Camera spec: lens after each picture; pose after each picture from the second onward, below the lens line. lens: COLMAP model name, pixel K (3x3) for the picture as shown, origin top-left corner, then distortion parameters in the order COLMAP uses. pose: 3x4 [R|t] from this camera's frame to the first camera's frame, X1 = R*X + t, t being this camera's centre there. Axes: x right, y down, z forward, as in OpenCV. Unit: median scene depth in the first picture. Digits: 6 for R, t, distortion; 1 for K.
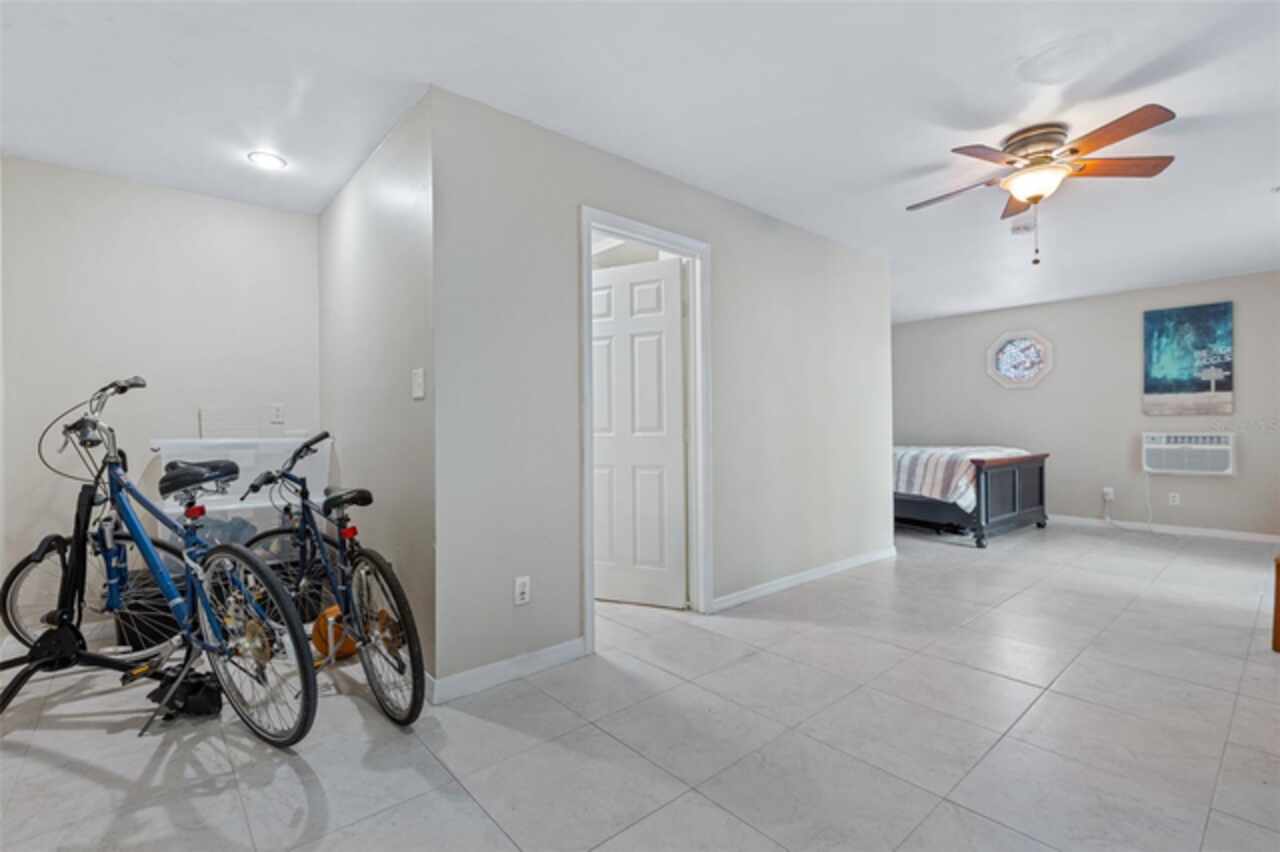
lens RADIAL K [[575.9, 0, 640.0], [0, 575.9, 426.0], [0, 0, 1]] dist [0.000406, -0.000094]
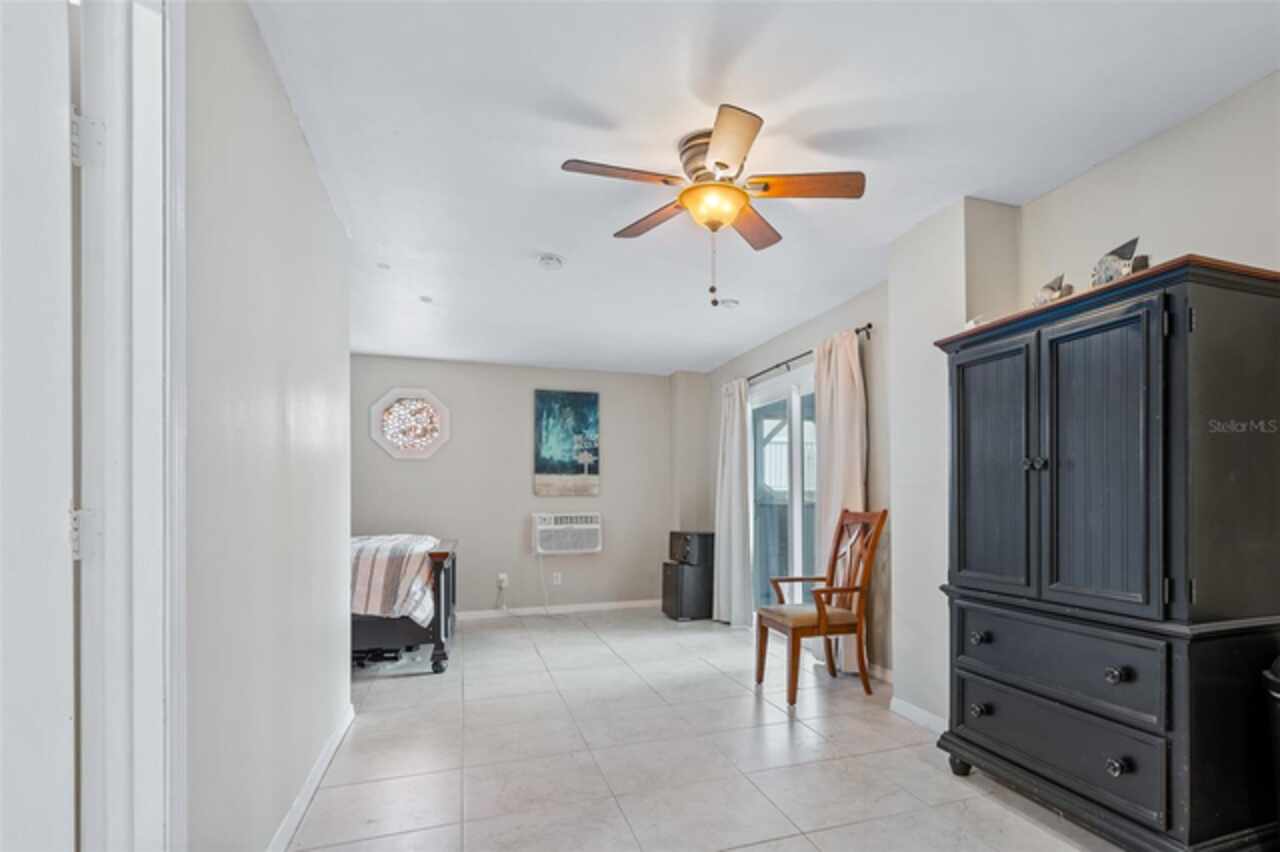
lens RADIAL K [[673.1, 0, 734.0], [0, 673.1, 495.8], [0, 0, 1]] dist [-0.002000, -0.000321]
pose [[0.326973, 0.013677, 0.944935, -0.091210], [0.002501, 0.999879, -0.015338, -0.000428], [-0.945030, 0.007378, 0.326899, 0.323790]]
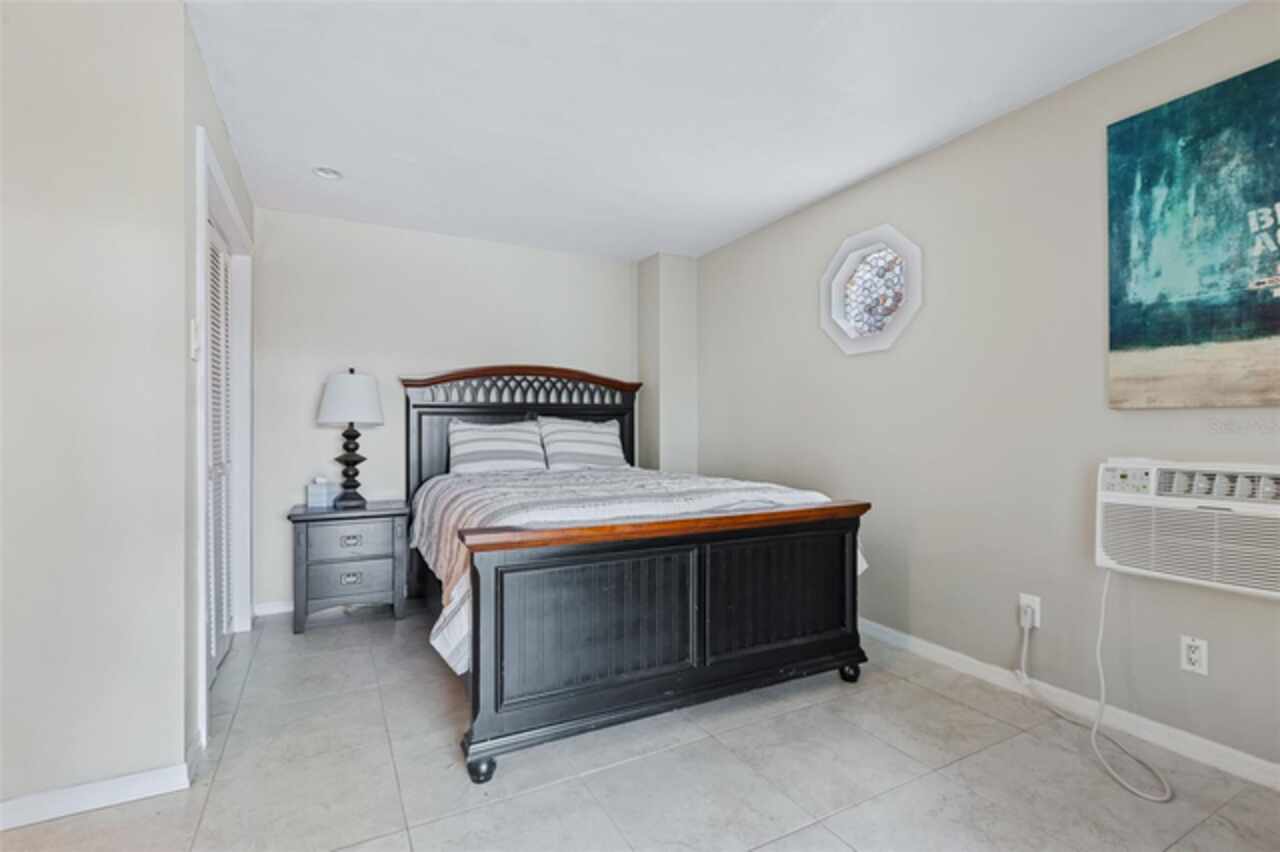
lens RADIAL K [[582.5, 0, 640.0], [0, 582.5, 426.0], [0, 0, 1]] dist [-0.000276, -0.000105]
pose [[0.977293, 0.007311, -0.211767, 0.689158], [-0.008729, 0.999945, -0.005762, -0.004194], [0.211713, 0.007480, 0.977303, 0.601236]]
